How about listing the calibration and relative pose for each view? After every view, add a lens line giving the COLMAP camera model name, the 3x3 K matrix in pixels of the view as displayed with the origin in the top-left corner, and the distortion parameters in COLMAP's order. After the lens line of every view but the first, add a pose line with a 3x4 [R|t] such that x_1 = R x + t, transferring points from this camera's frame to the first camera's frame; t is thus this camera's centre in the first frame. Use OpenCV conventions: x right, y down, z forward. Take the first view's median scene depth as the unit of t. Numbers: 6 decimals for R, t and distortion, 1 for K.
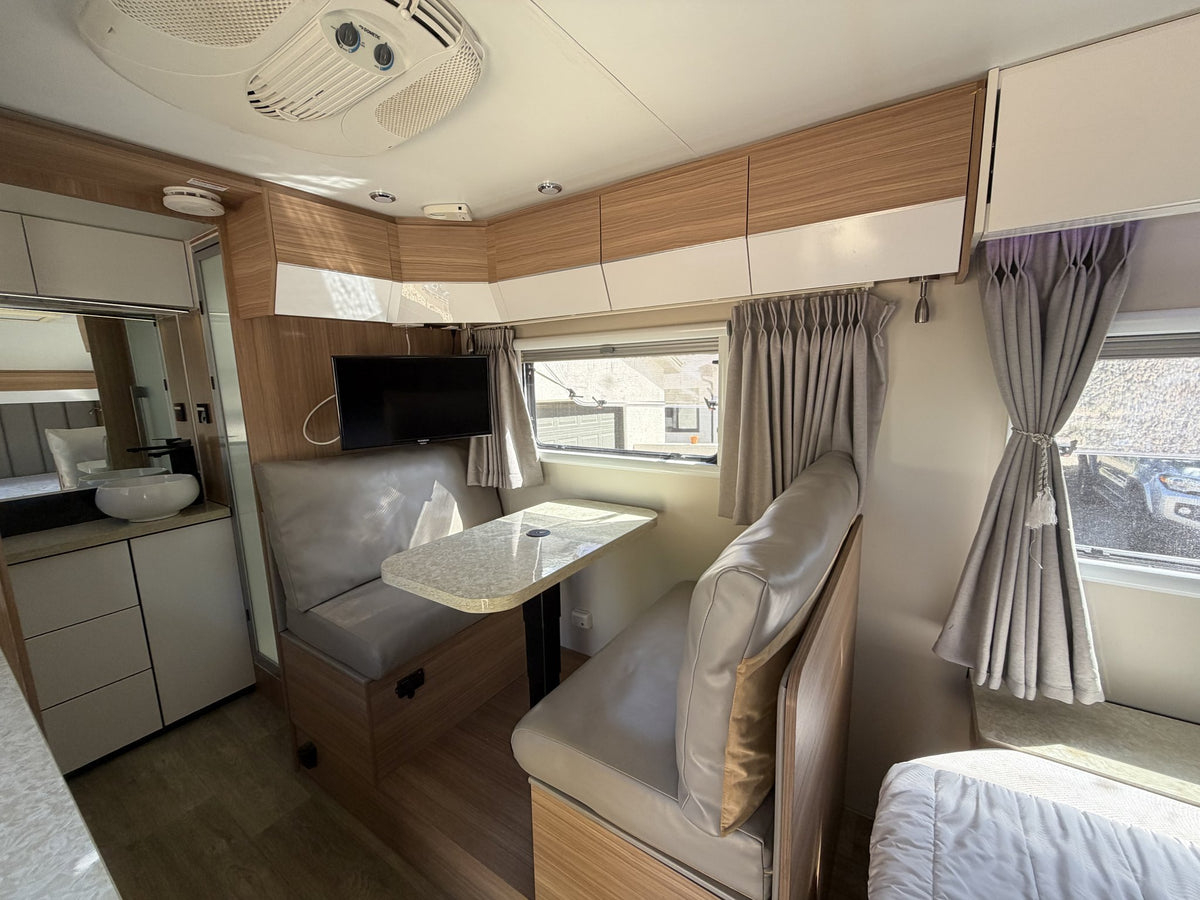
lens RADIAL K [[480.6, 0, 592.2], [0, 480.6, 452.0], [0, 0, 1]] dist [-0.000694, 0.002090]
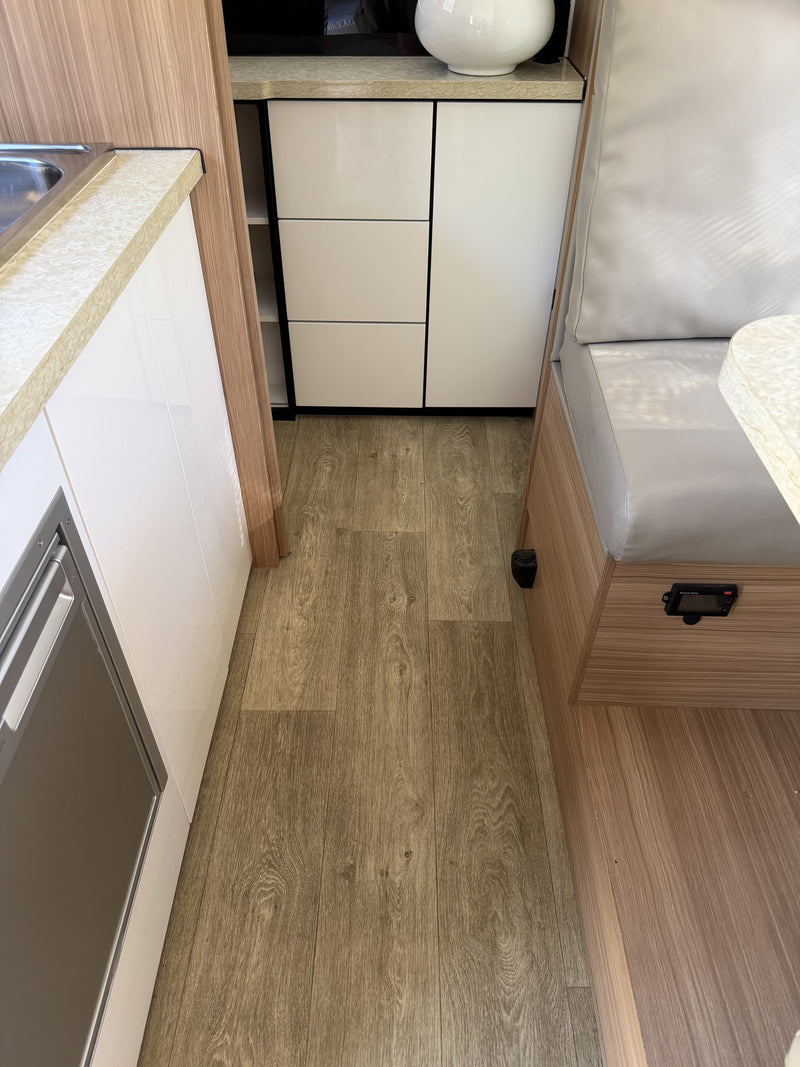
lens RADIAL K [[749.2, 0, 391.5], [0, 749.2, 535.9], [0, 0, 1]] dist [0.022672, -0.027041]
pose [[0.550313, 0.573720, -0.606631, -0.132509], [-0.152466, 0.783373, 0.602562, 0.054661], [0.820920, -0.239107, 0.518573, 0.377265]]
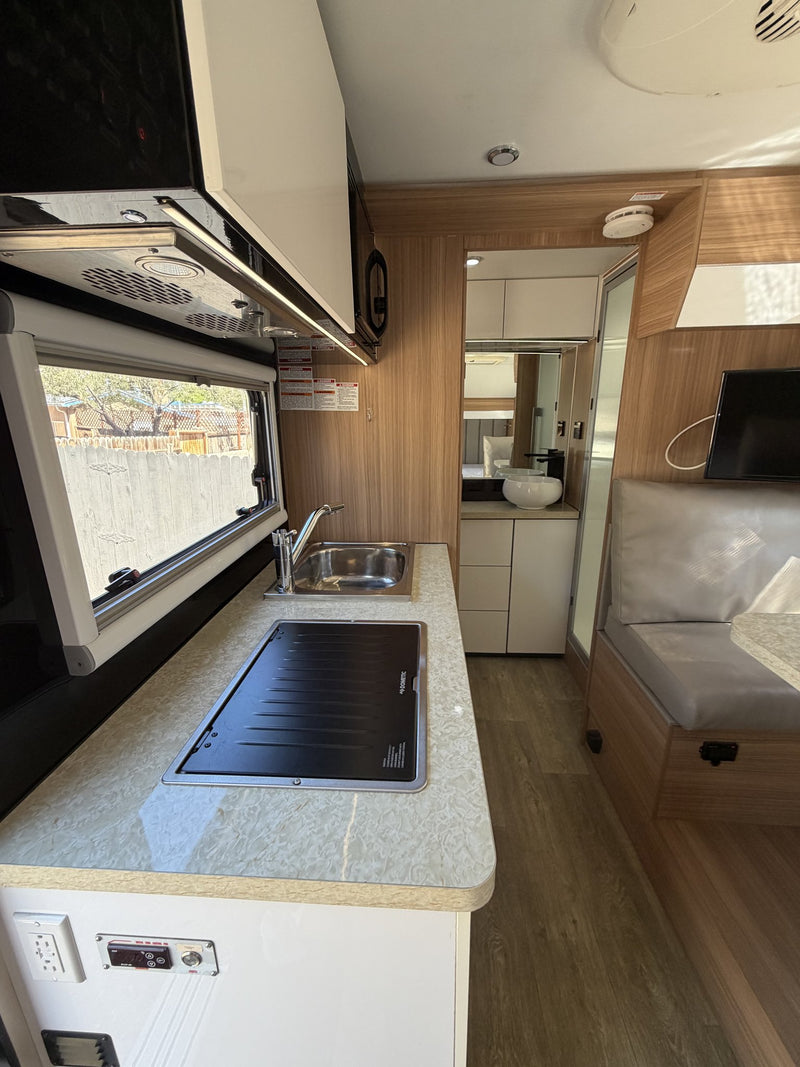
lens RADIAL K [[427.3, 0, 401.1], [0, 427.3, 532.4], [0, 0, 1]] dist [-0.000694, 0.002090]
pose [[0.514184, 0.251229, -0.820060, -0.119863], [-0.138489, 0.967911, 0.209690, 0.005169], [0.846425, 0.005750, 0.532477, 0.072806]]
